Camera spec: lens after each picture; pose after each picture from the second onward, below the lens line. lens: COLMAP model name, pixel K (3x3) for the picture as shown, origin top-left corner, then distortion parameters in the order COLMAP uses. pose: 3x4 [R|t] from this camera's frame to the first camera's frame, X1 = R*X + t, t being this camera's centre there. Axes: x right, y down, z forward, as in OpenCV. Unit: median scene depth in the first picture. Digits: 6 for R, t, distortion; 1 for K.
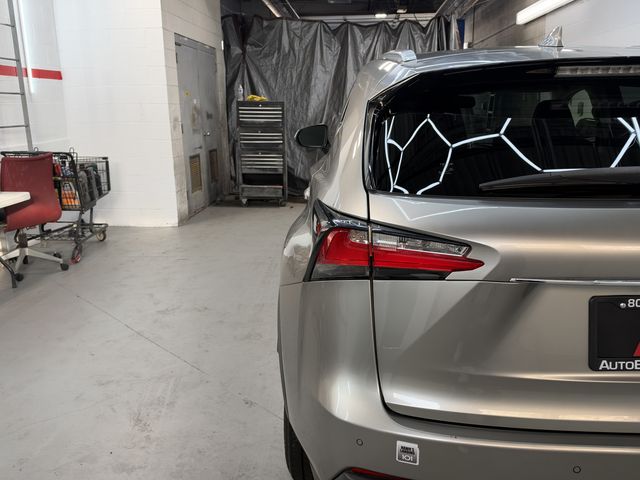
lens RADIAL K [[552.9, 0, 325.9], [0, 552.9, 233.7], [0, 0, 1]] dist [0.094543, -0.130932]
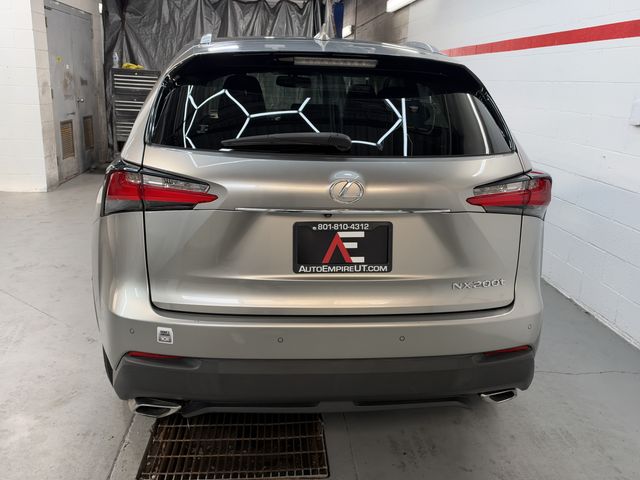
lens RADIAL K [[558.5, 0, 320.1], [0, 558.5, 235.7], [0, 0, 1]] dist [-0.002184, -0.013755]
pose [[0.986063, 0.008436, 0.166158, 0.046540], [-0.015780, 0.998953, 0.042933, 0.013159], [-0.165622, -0.044957, 0.985164, -0.064345]]
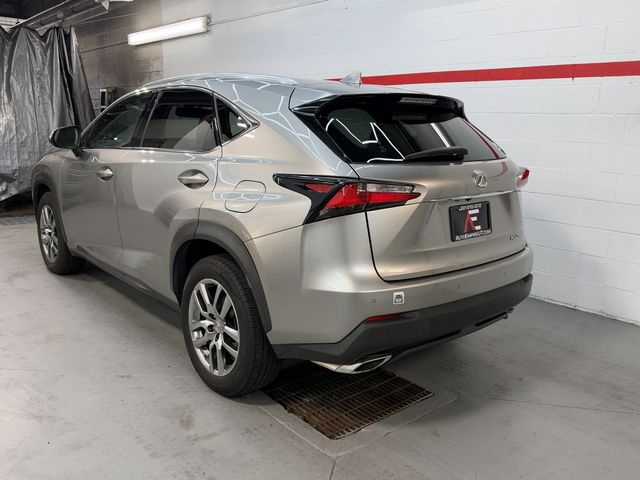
lens RADIAL K [[557.2, 0, 314.2], [0, 557.2, 236.4], [0, 0, 1]] dist [0.065568, -0.136134]
pose [[0.727371, -0.106293, 0.677962, -0.210562], [0.120435, 0.992371, 0.026375, 0.016166], [-0.675593, 0.062467, 0.734624, -0.032680]]
